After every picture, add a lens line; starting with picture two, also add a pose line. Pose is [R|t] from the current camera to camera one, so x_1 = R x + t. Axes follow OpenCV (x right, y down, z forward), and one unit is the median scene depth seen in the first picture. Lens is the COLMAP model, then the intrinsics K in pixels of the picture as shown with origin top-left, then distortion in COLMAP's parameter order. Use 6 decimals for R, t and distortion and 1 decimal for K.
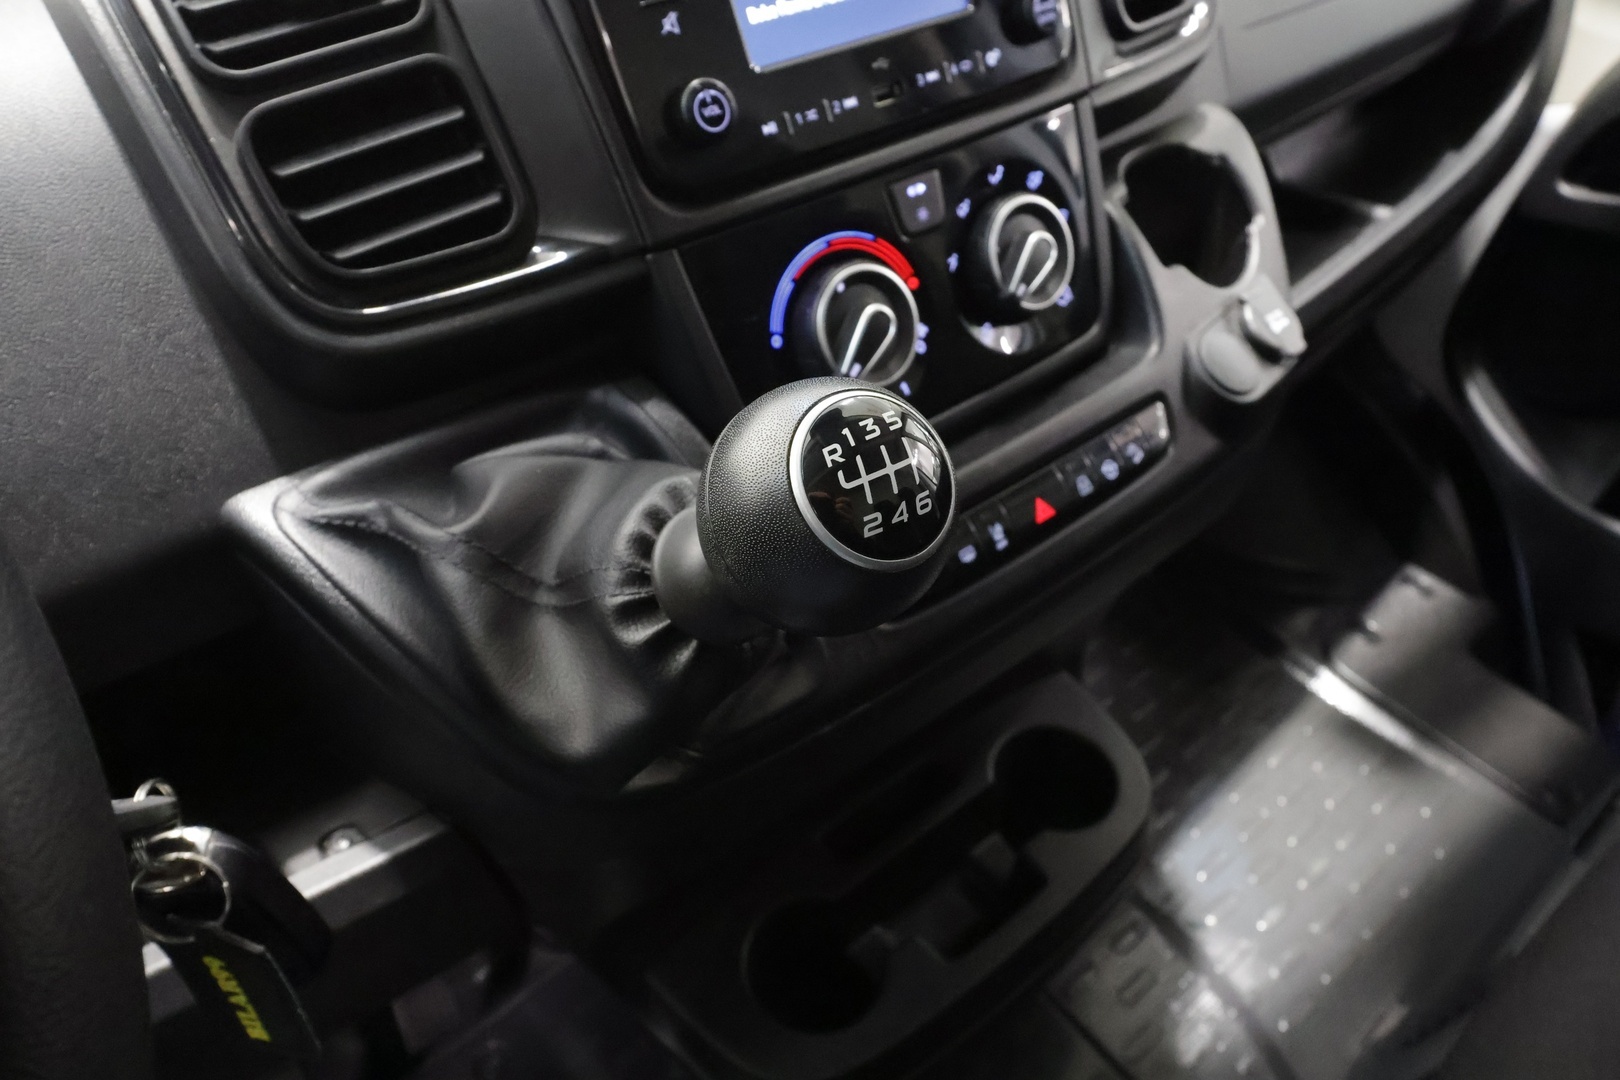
lens RADIAL K [[1093.8, 0, 814.6], [0, 1093.8, 538.7], [0, 0, 1]] dist [0.005856, -0.000614]
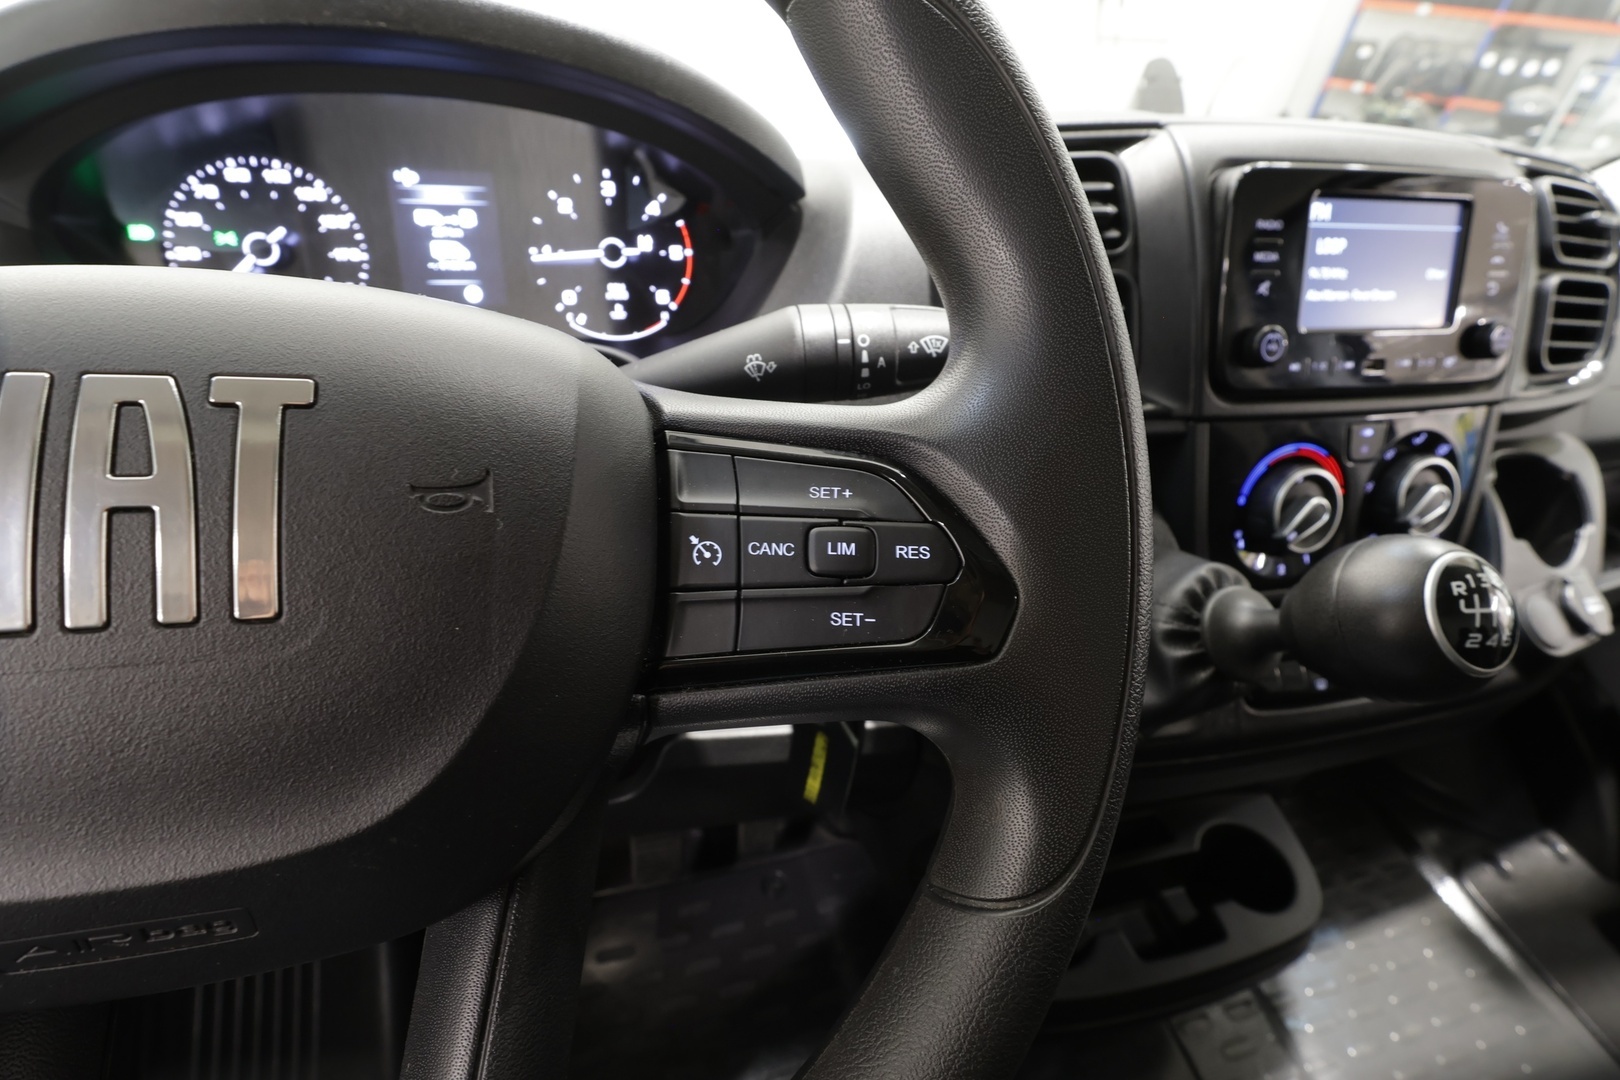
lens RADIAL K [[761.0, 0, 804.7], [0, 761.0, 539.0], [0, 0, 1]] dist [-0.002346, 0.000945]
pose [[0.909820, 0.326962, -0.255584, -0.246092], [-0.346817, 0.937258, -0.035580, 0.093059], [0.227915, 0.121013, 0.966132, -0.106600]]
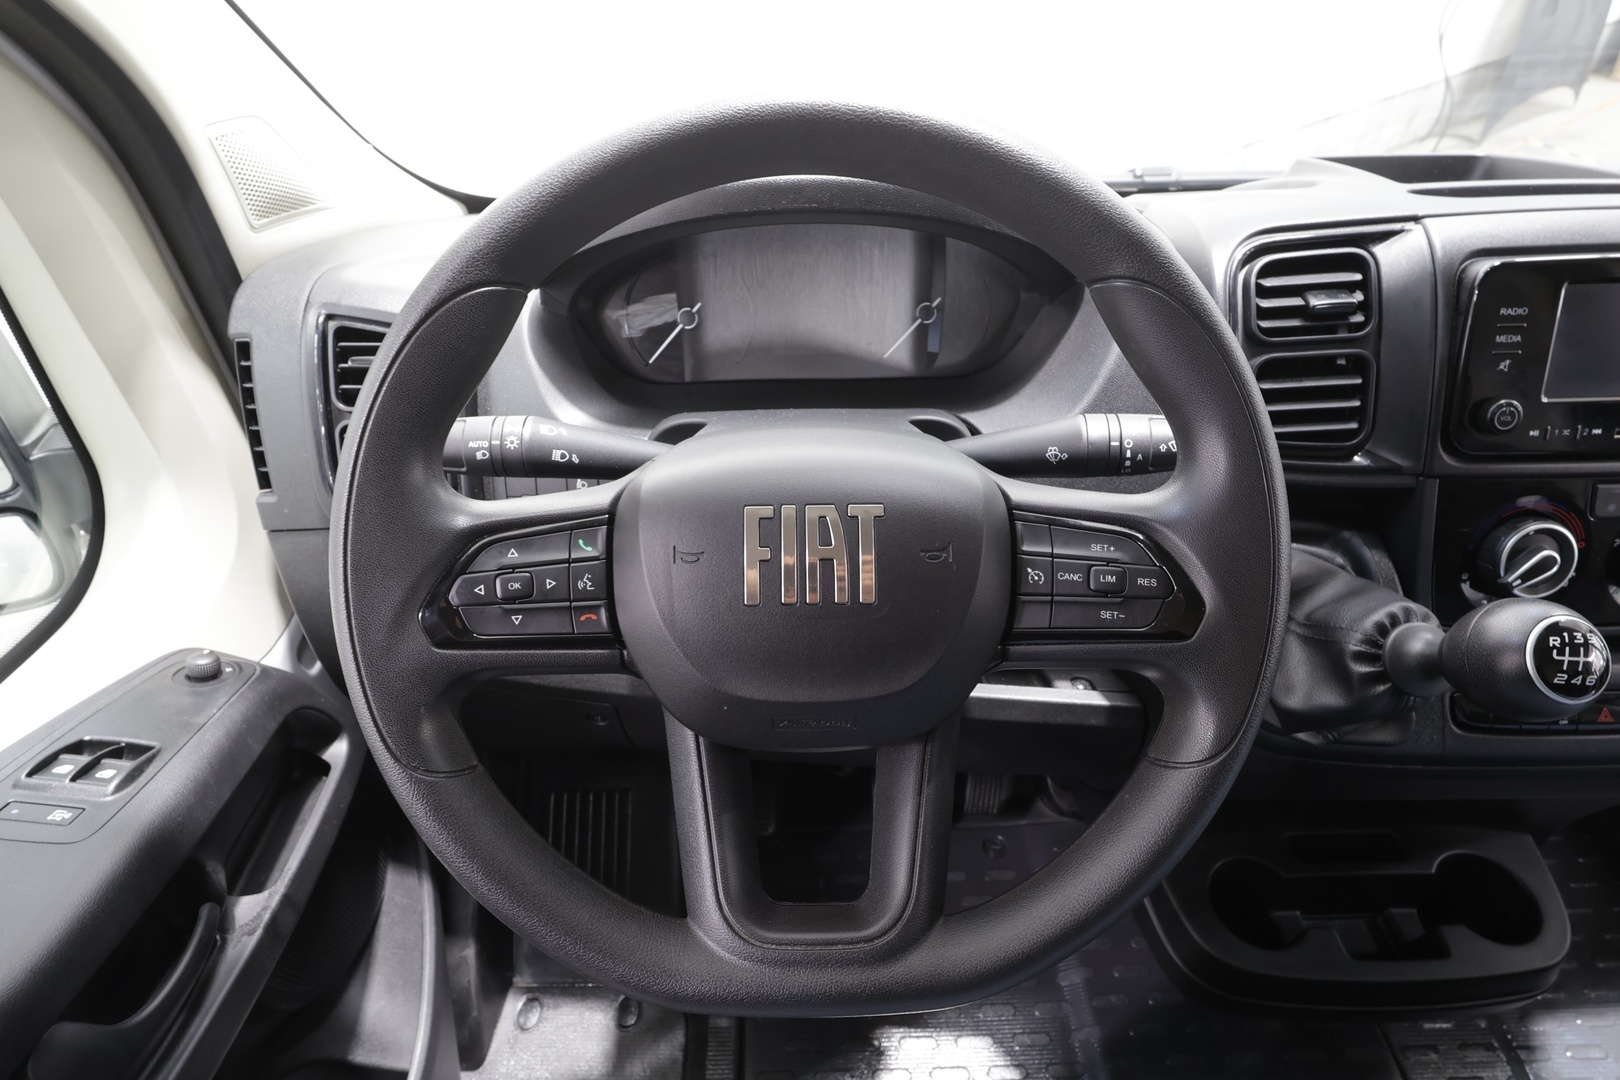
lens RADIAL K [[865.1, 0, 796.8], [0, 865.1, 544.4], [0, 0, 1]] dist [0.003447, -0.003737]
pose [[0.787832, 0.408893, -0.460573, -0.199943], [-0.405378, 0.907257, 0.112037, 0.072979], [0.463669, 0.098440, 0.880523, -0.542857]]
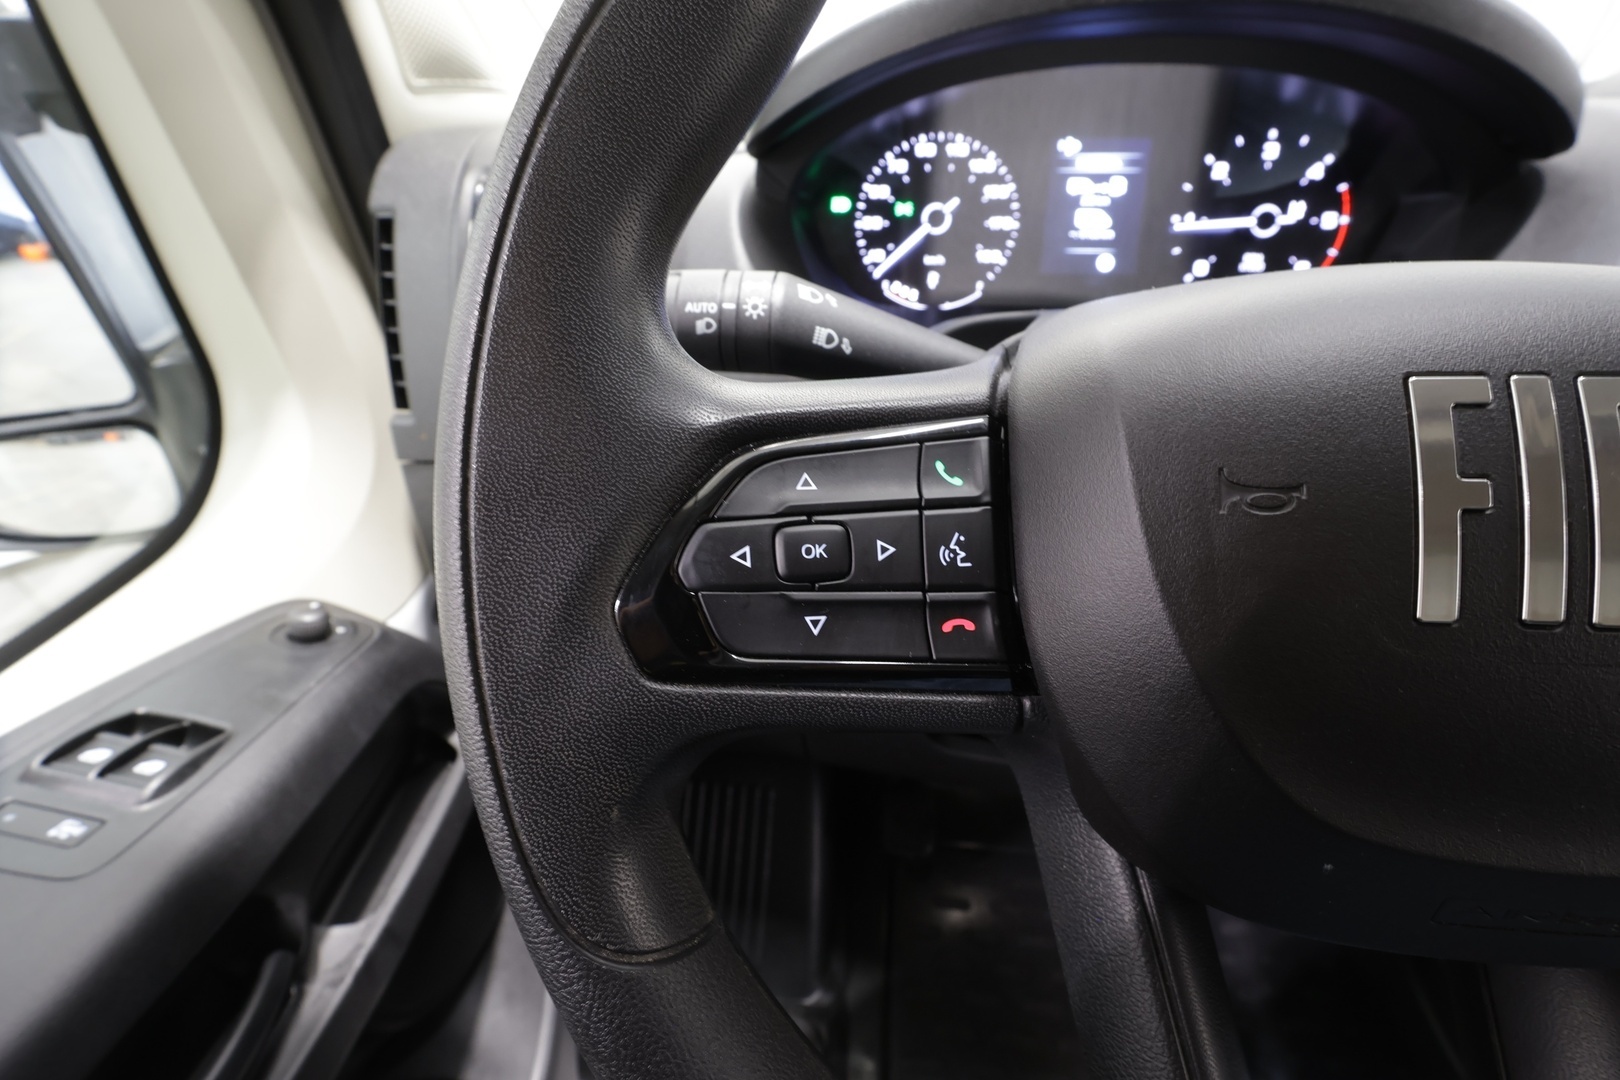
lens RADIAL K [[761.0, 0, 804.7], [0, 761.0, 539.5], [0, 0, 1]] dist [-0.002346, 0.000945]
pose [[0.703459, 0.467642, -0.535216, -0.538279], [-0.455052, 0.874806, 0.166261, 0.224376], [0.545961, 0.126593, 0.828191, -0.263470]]
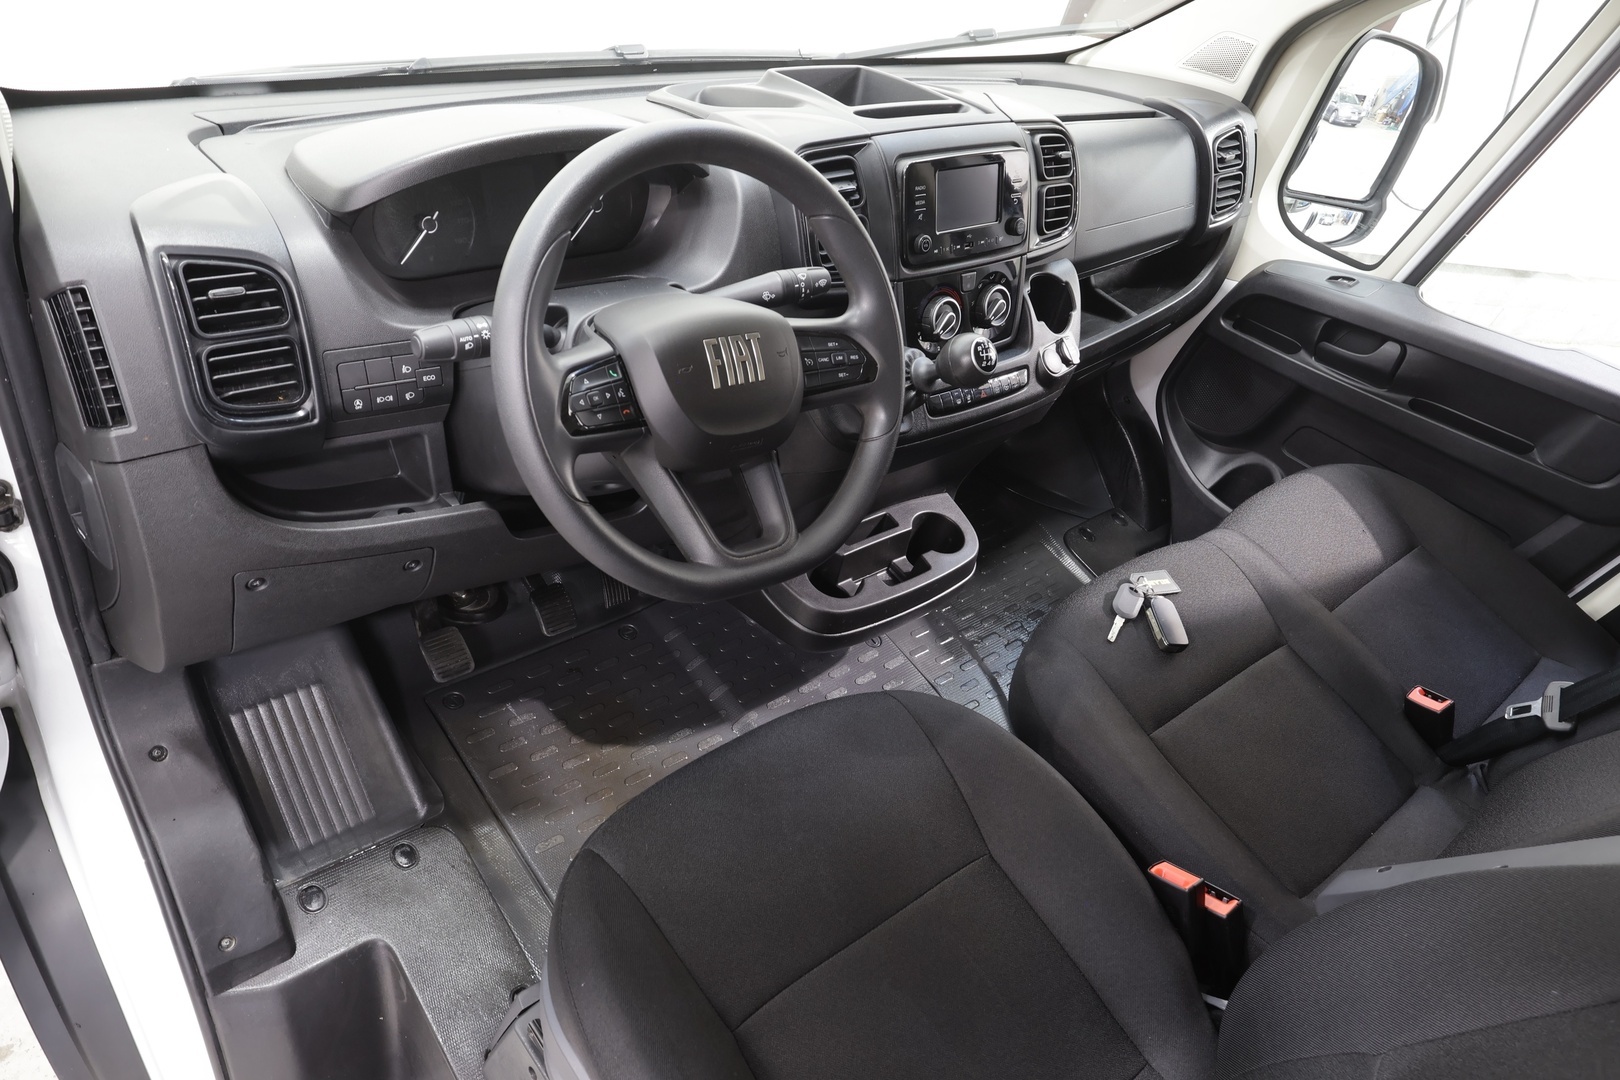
lens RADIAL K [[1093.8, 0, 795.5], [0, 1093.8, 537.8], [0, 0, 1]] dist [0.005856, -0.000614]
pose [[0.964084, 0.202236, 0.172168, -0.646920], [-0.207856, 0.978043, 0.015071, 0.379446], [-0.165340, -0.050316, 0.984952, -1.675473]]
